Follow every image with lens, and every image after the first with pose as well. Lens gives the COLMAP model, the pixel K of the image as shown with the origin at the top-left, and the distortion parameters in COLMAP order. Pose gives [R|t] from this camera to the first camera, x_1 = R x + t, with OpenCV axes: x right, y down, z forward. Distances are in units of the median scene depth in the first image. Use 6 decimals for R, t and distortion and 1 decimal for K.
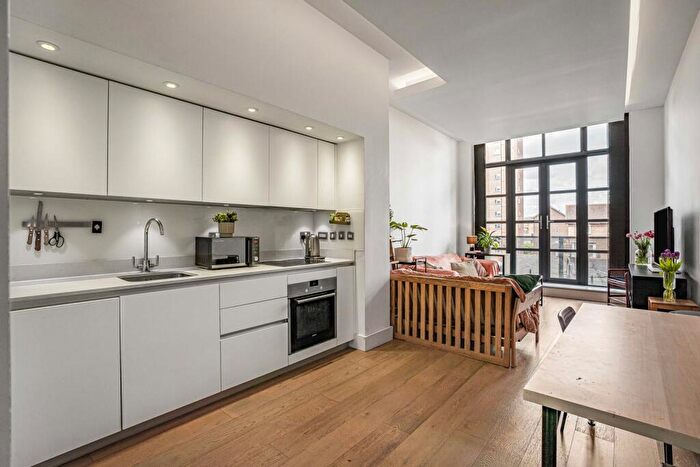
lens RADIAL K [[328.6, 0, 349.3], [0, 328.6, 233.2], [0, 0, 1]] dist [0.002979, 0.000860]
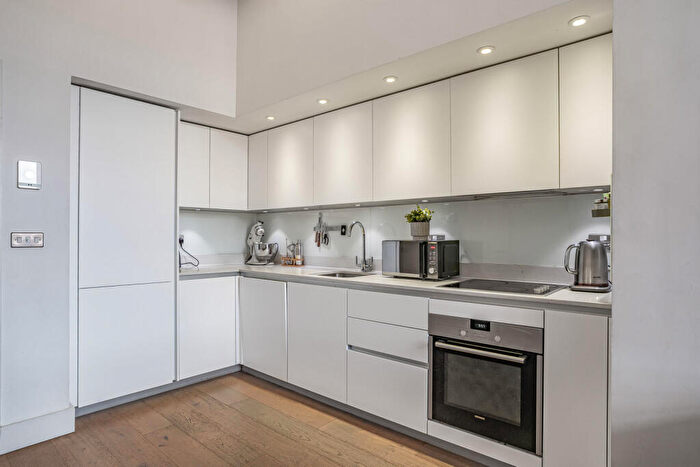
lens RADIAL K [[414.9, 0, 349.1], [0, 414.9, 233.3], [0, 0, 1]] dist [-0.008572, -0.000424]
pose [[-0.024640, 0.000784, -0.999696, 0.304507], [0.002521, 0.999997, 0.000722, -0.002868], [0.999693, -0.002503, -0.024642, 0.399586]]
